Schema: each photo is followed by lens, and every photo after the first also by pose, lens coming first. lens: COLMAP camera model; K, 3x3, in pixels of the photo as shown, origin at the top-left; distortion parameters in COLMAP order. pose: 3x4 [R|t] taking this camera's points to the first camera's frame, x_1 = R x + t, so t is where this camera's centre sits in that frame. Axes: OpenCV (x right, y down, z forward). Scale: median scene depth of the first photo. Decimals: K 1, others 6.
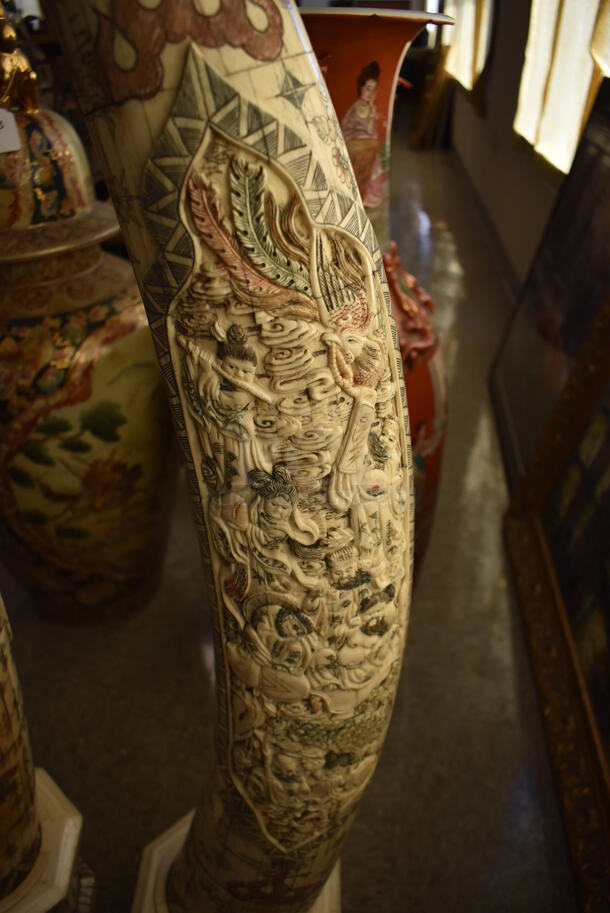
lens RADIAL K [[700.0, 0, 306.3], [0, 700.0, 455.5], [0, 0, 1]] dist [-0.102152, 0.013842]
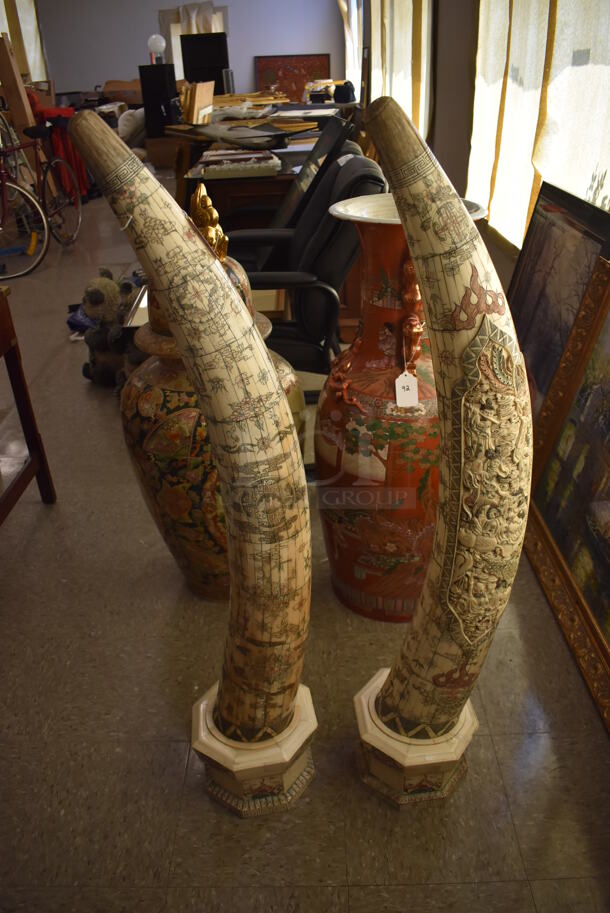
lens RADIAL K [[700.0, 0, 306.3], [0, 700.0, 456.1], [0, 0, 1]] dist [-0.102152, 0.013842]
pose [[0.993253, -0.077891, 0.085916, -0.947005], [0.082036, 0.995576, -0.045812, 0.105581], [-0.081967, 0.052551, 0.995249, -1.533266]]
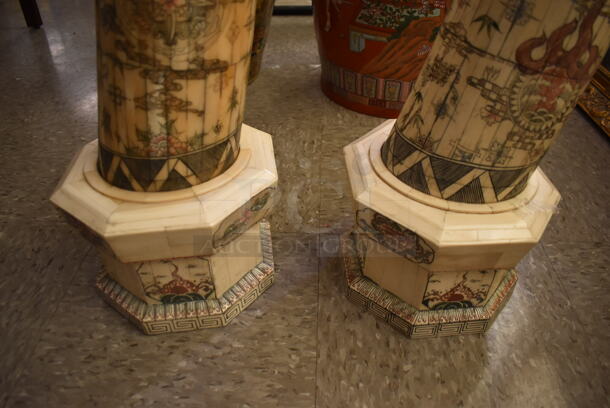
lens RADIAL K [[467.7, 0, 307.2], [0, 467.7, 202.7], [0, 0, 1]] dist [-0.102152, 0.013842]
pose [[0.996741, -0.040411, 0.069819, -0.713198], [0.033250, 0.994345, 0.100856, 1.218850], [-0.073500, -0.098206, 0.992448, 0.630434]]
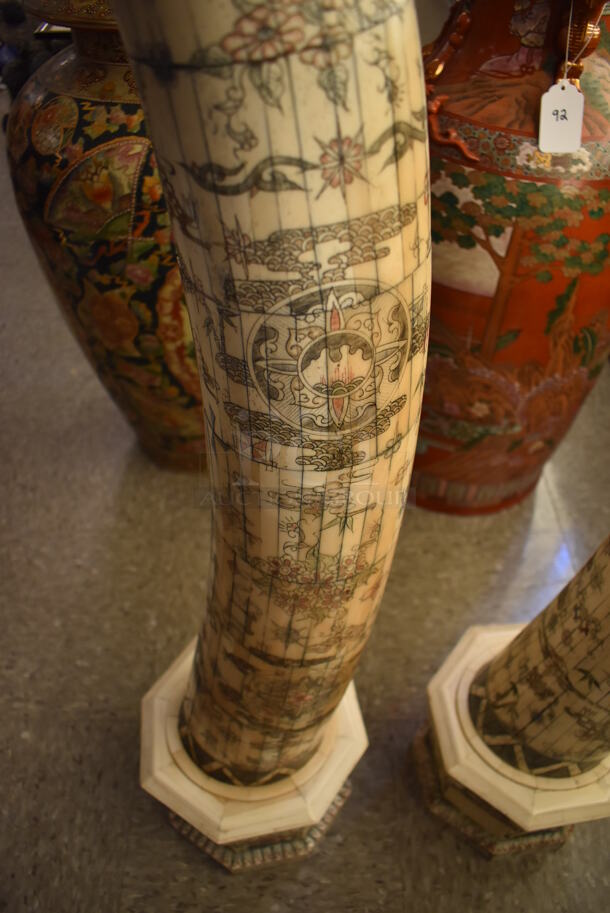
lens RADIAL K [[700.0, 0, 306.7], [0, 700.0, 458.8], [0, 0, 1]] dist [-0.102152, 0.013842]
pose [[0.991753, -0.073369, 0.105083, -1.011310], [0.046817, 0.970657, 0.235866, 0.057478], [-0.119305, -0.229001, 0.966087, 0.295158]]
